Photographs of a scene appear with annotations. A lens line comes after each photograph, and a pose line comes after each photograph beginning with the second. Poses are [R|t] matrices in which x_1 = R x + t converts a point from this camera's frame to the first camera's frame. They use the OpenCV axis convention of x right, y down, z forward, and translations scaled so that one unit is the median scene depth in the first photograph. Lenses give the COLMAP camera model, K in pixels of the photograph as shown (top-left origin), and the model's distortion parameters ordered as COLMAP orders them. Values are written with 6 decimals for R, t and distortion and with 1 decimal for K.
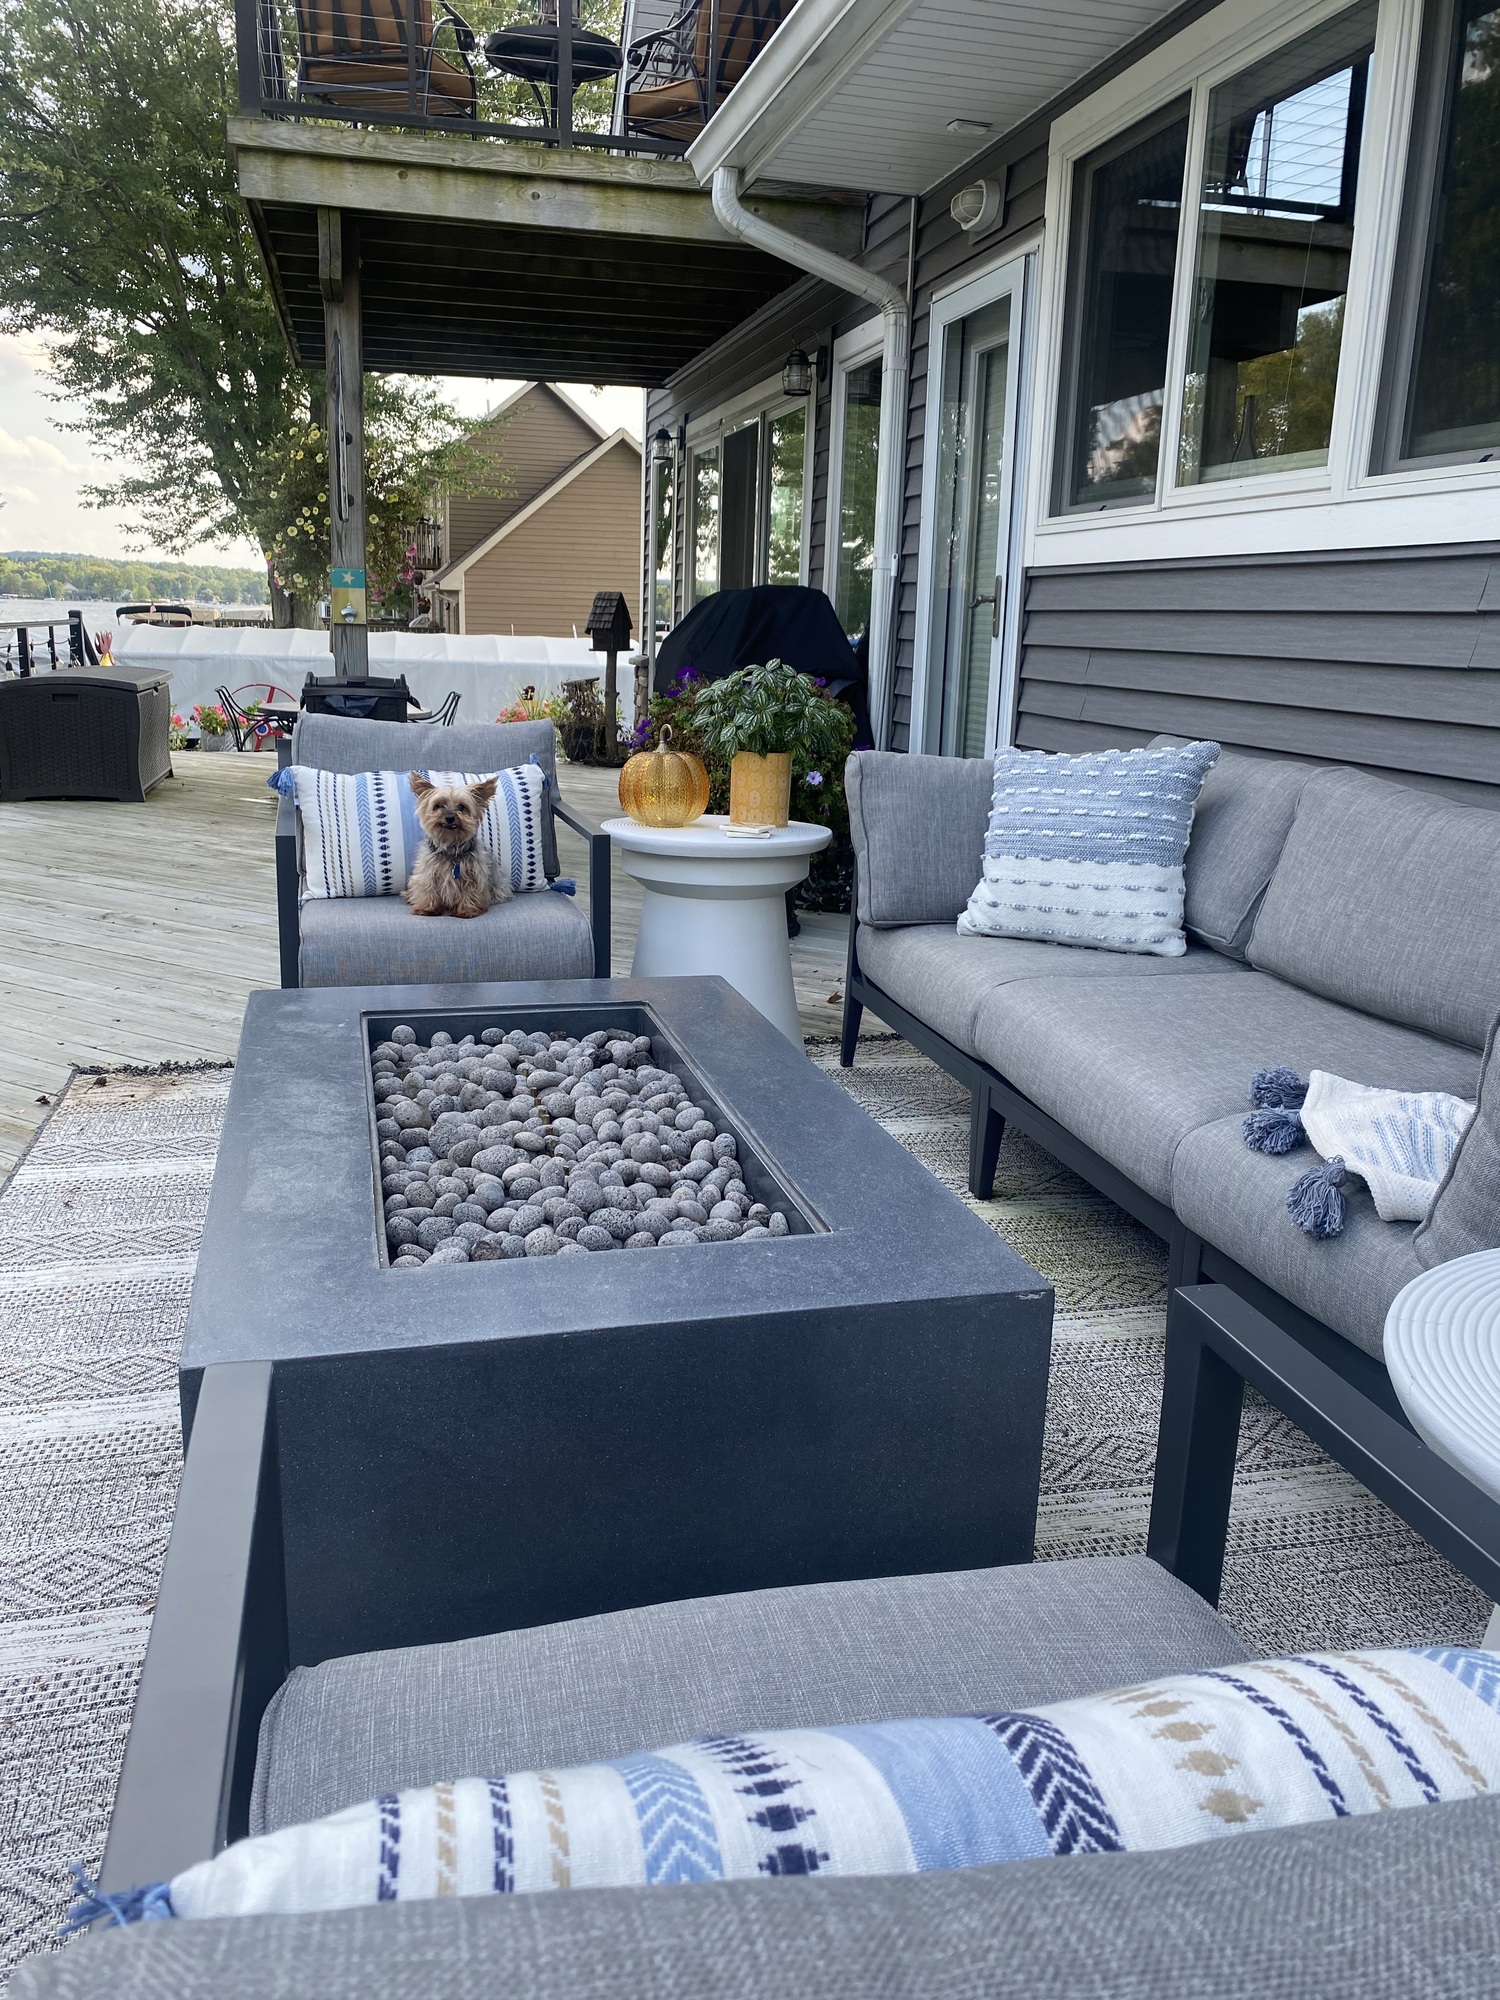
lens RADIAL K [[1547.3, 0, 743.2], [0, 1547.3, 1006.7], [0, 0, 1]] dist [0.031285, -0.033176]
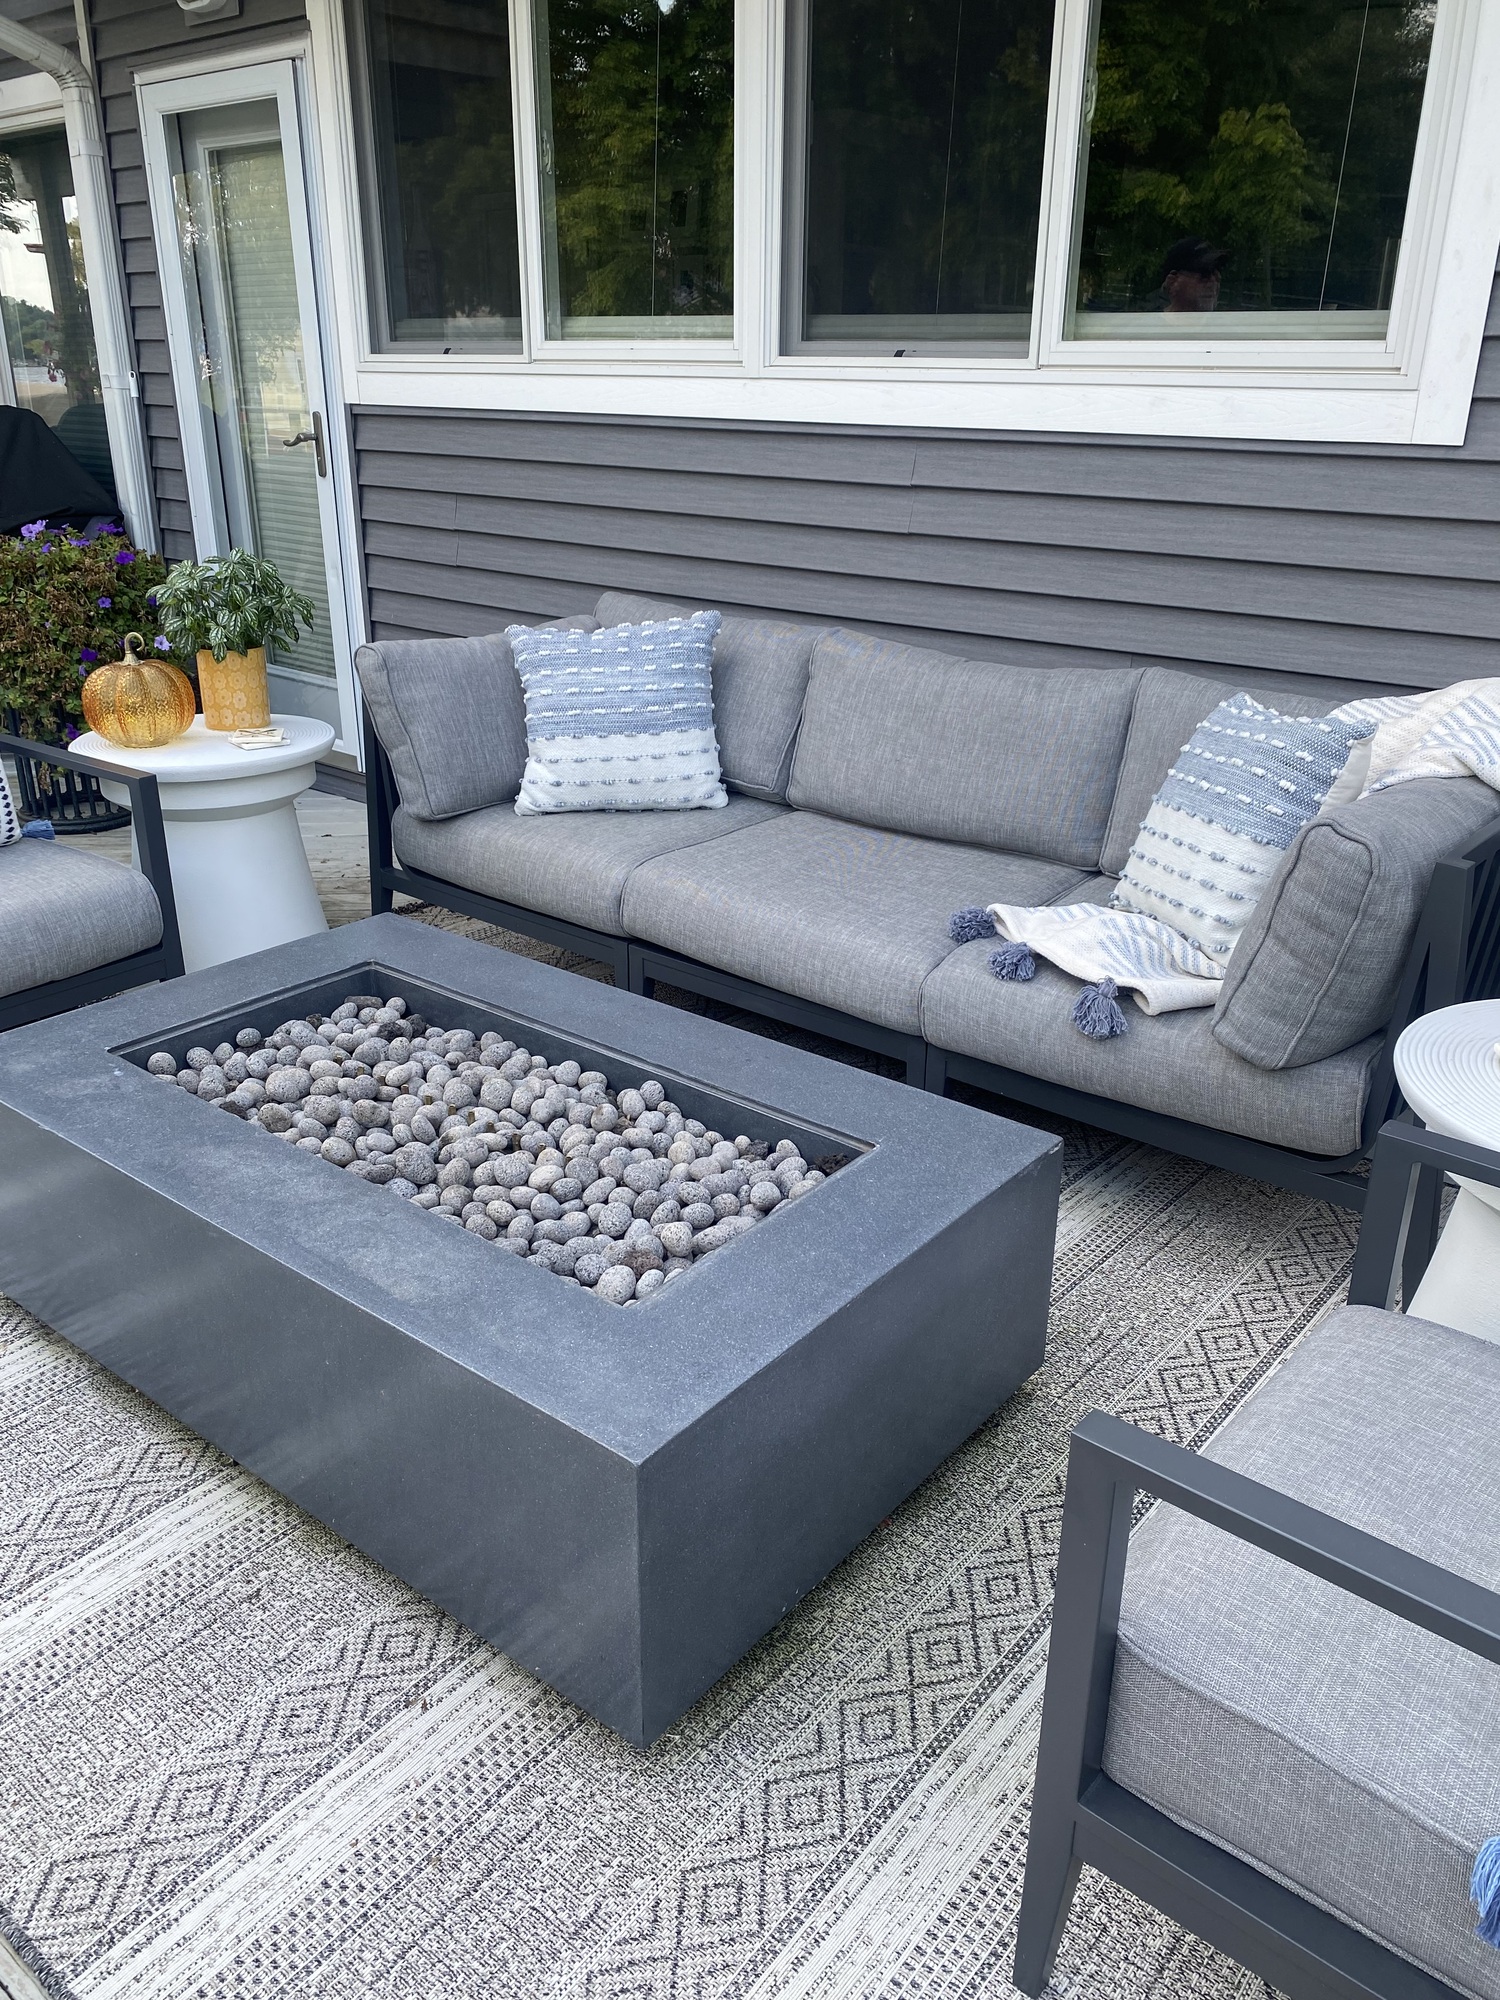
lens RADIAL K [[1513.3, 0, 767.4], [0, 1513.3, 1011.0], [0, 0, 1]] dist [0.091167, -0.159436]
pose [[0.796931, -0.250584, 0.549644, -0.333542], [0.156070, 0.964420, 0.213393, -0.115468], [-0.583560, -0.084277, 0.807685, 0.059222]]
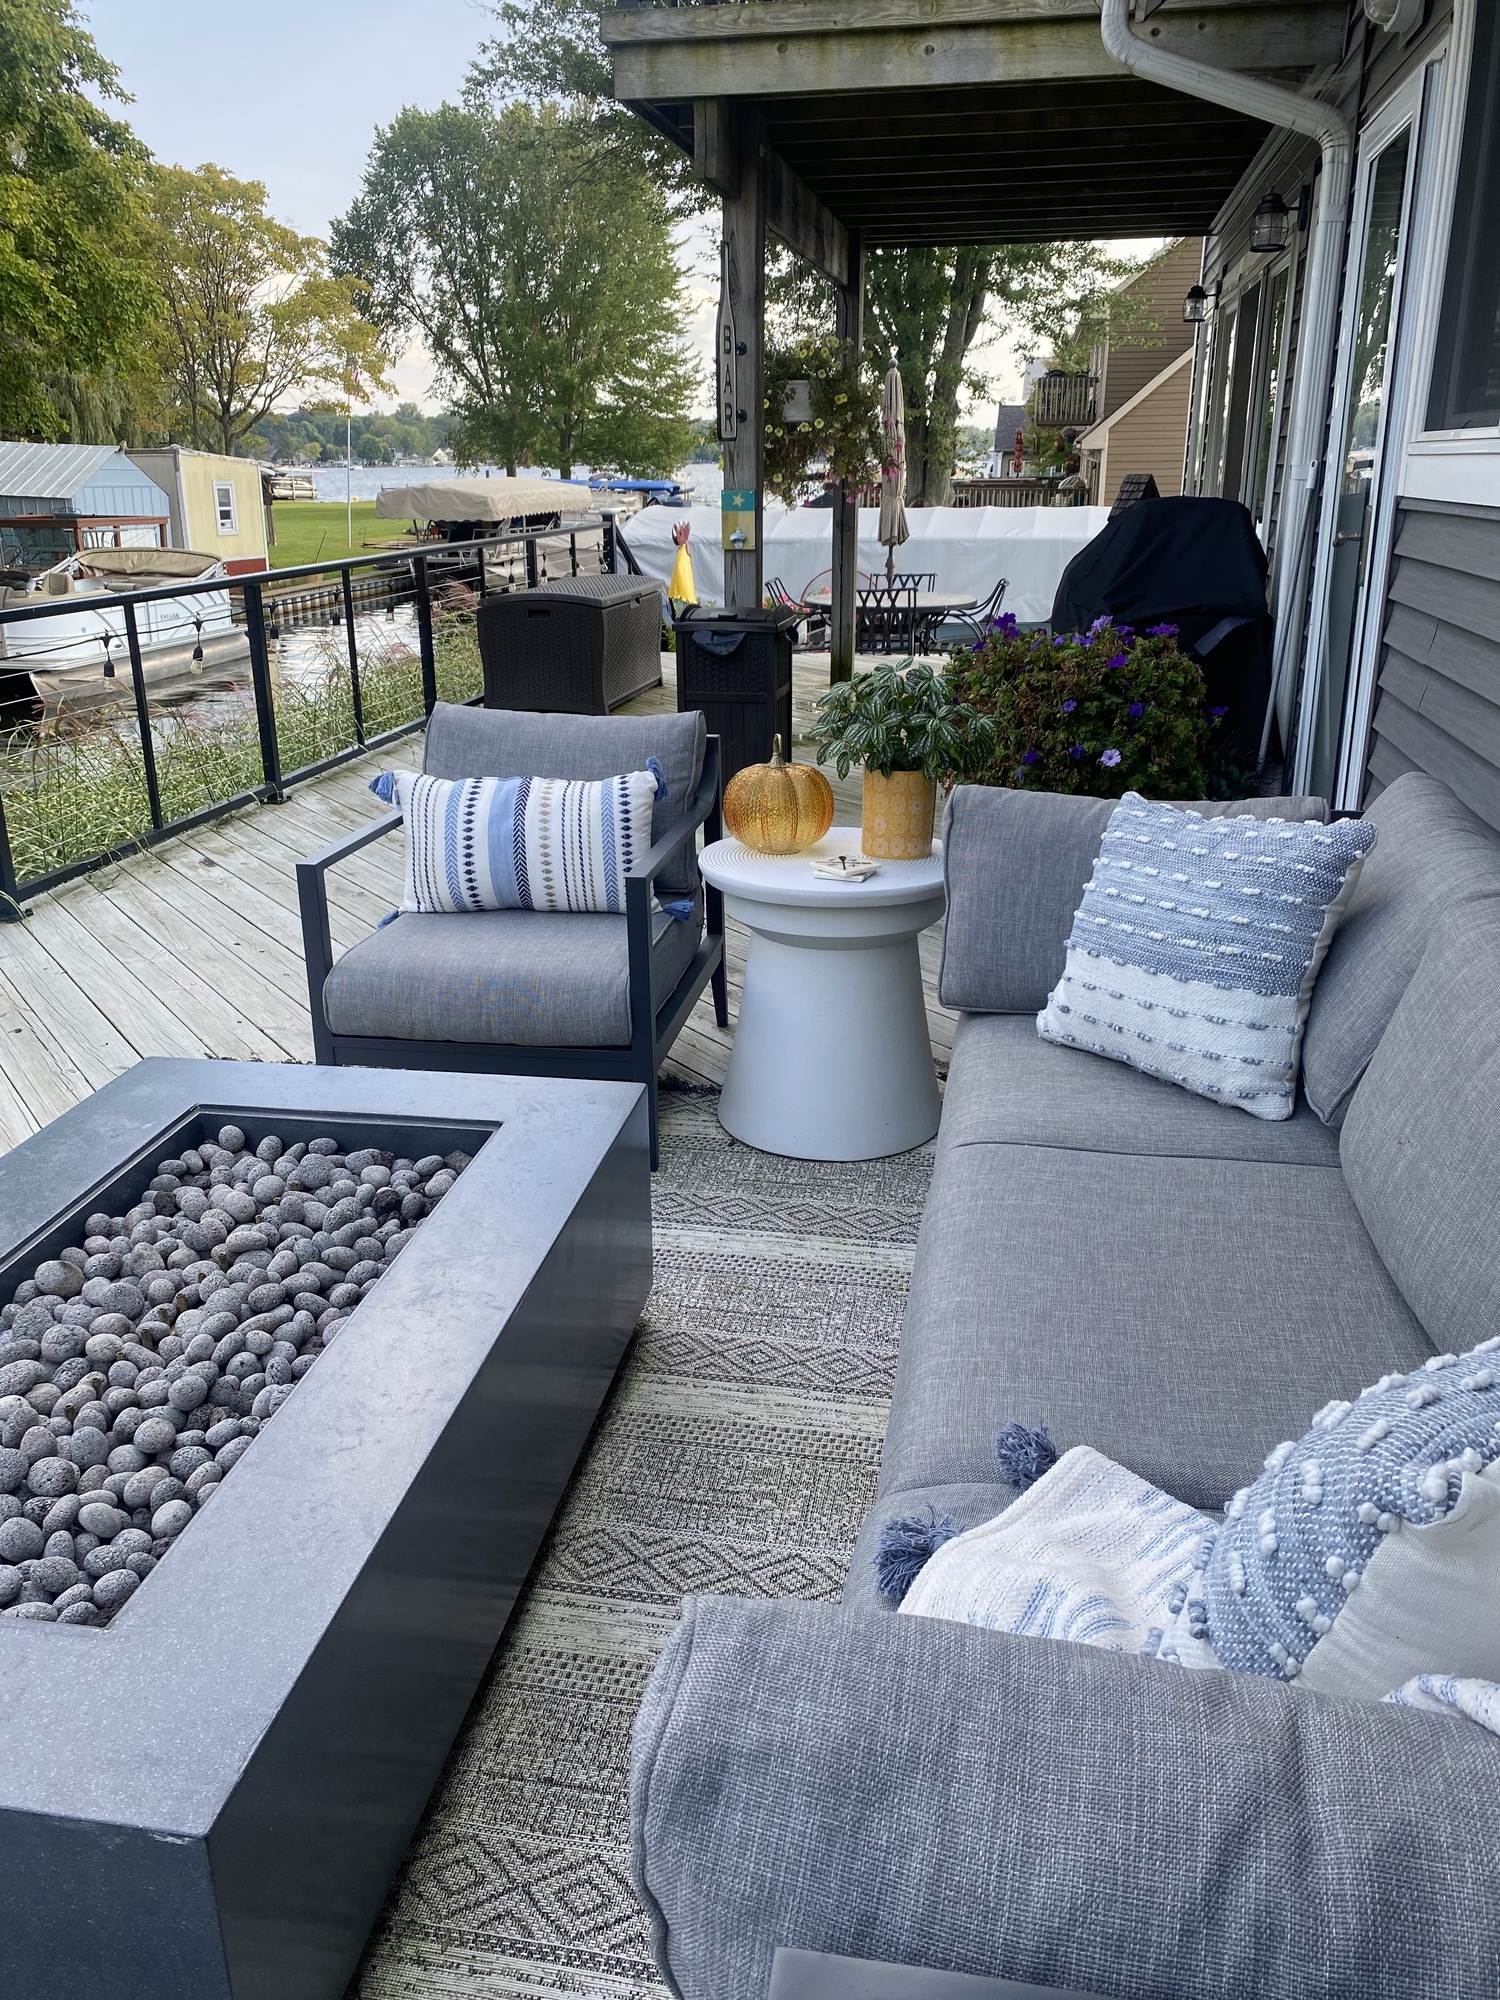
lens RADIAL K [[1547.3, 0, 743.2], [0, 1547.3, 1006.7], [0, 0, 1]] dist [0.031285, -0.033176]
pose [[0.908342, 0.105167, -0.404789, 0.325673], [-0.068375, 0.992188, 0.104346, -0.135942], [0.412601, -0.067104, 0.908437, 0.238734]]
